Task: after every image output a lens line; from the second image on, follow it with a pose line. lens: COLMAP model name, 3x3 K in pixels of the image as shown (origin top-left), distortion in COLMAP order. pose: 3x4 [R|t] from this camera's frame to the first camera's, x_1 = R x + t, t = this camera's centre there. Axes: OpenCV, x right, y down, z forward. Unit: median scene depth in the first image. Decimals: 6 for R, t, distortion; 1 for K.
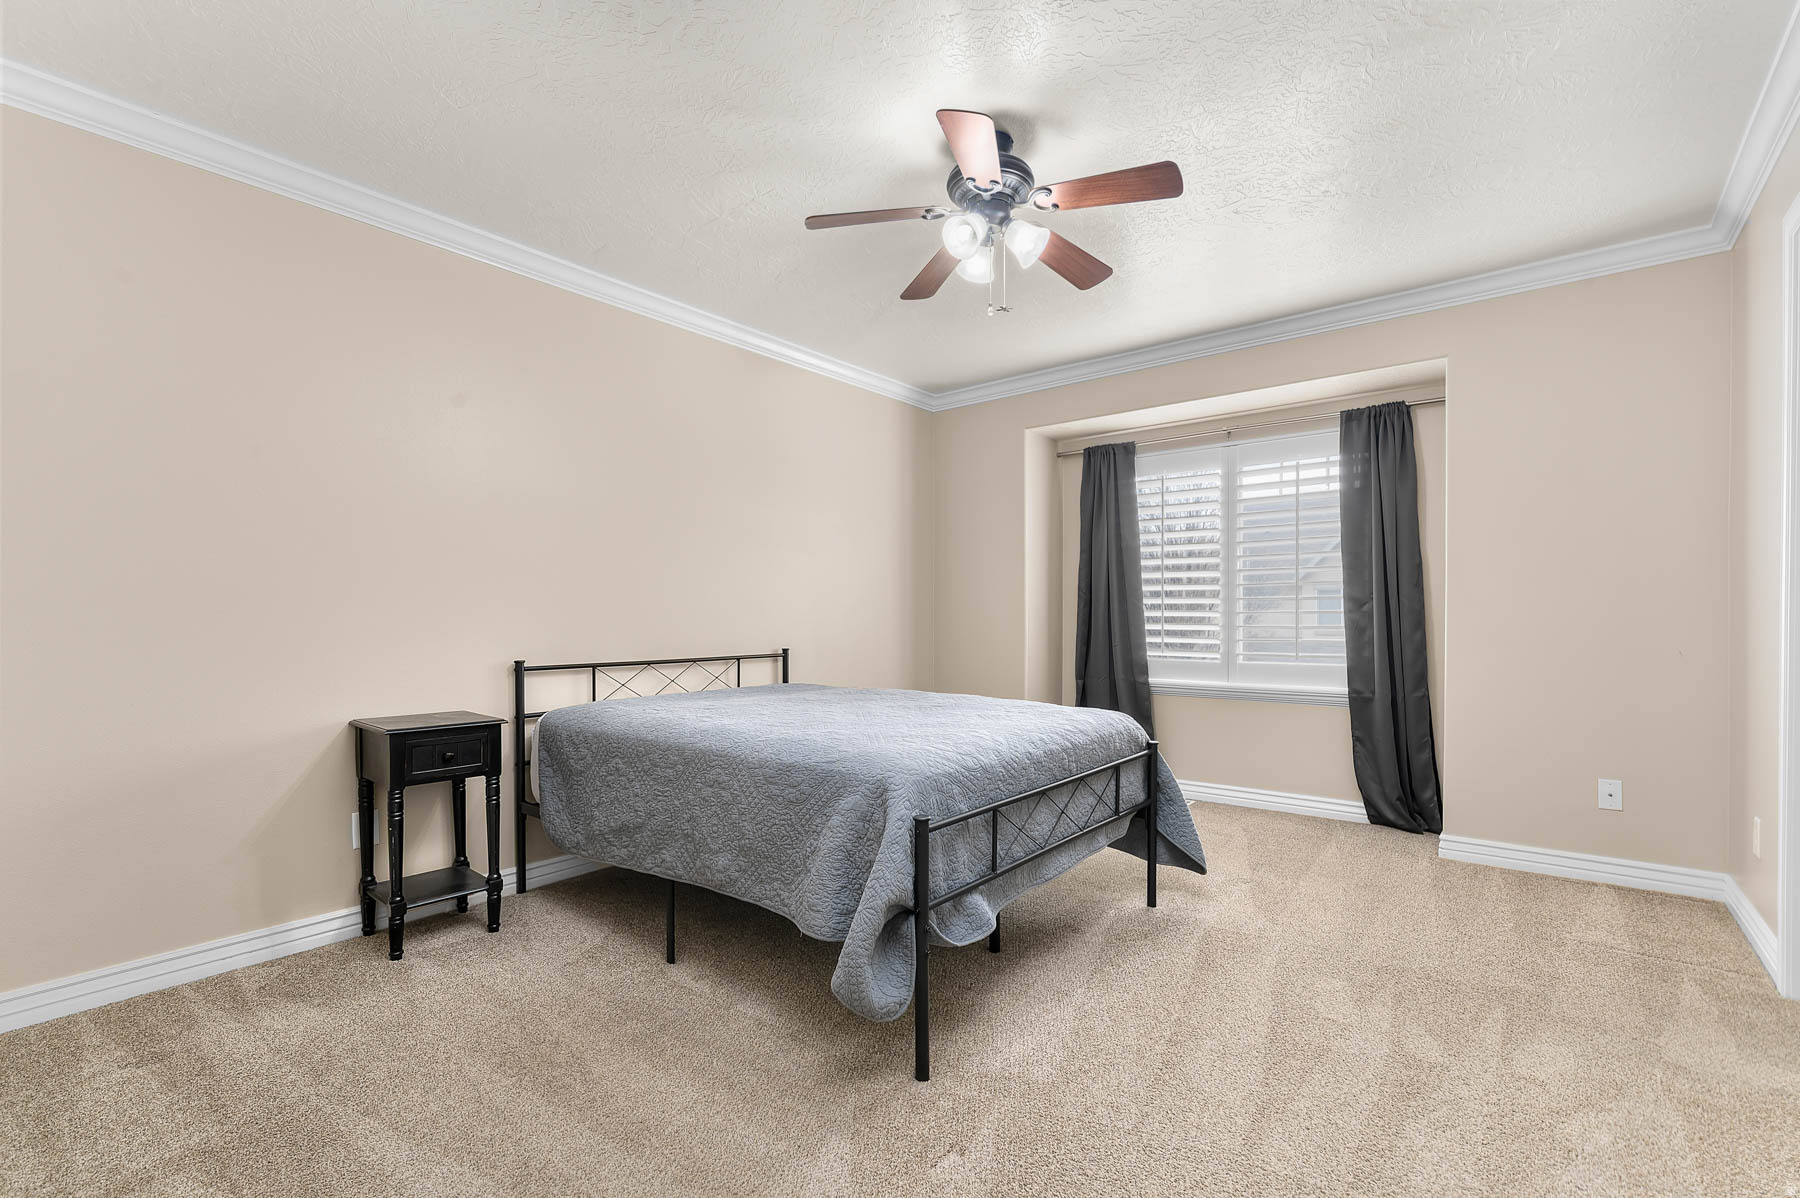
lens RADIAL K [[814.2, 0, 900.0], [0, 814.2, 599.0], [0, 0, 1]] dist [0.002602, 0.000159]
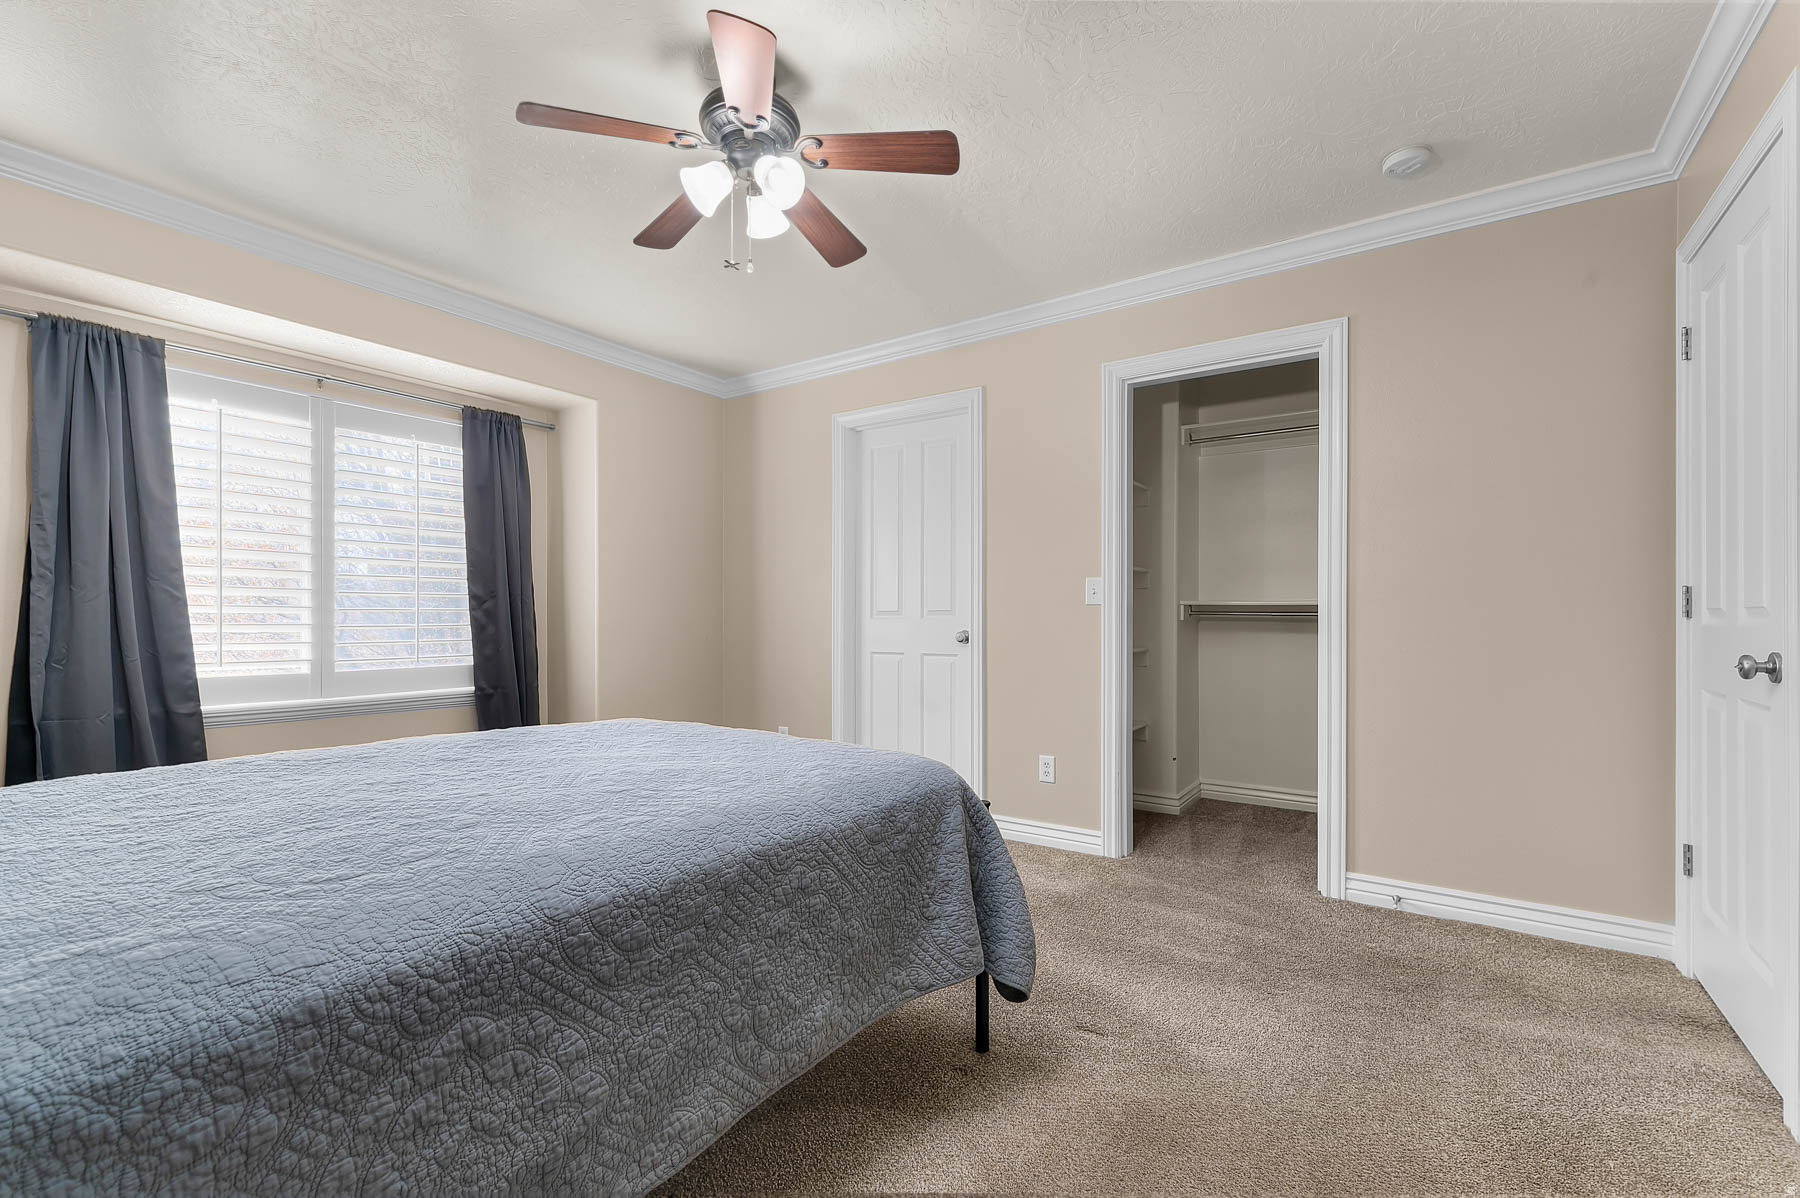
lens RADIAL K [[780.4, 0, 904.5], [0, 780.4, 620.0], [0, 0, 1]] dist [0.000026, 0.000421]
pose [[-0.089622, -0.000867, 0.995975, -0.466302], [-0.022020, 0.999757, -0.001111, 0.018082], [-0.995732, -0.022031, -0.089619, 0.579145]]
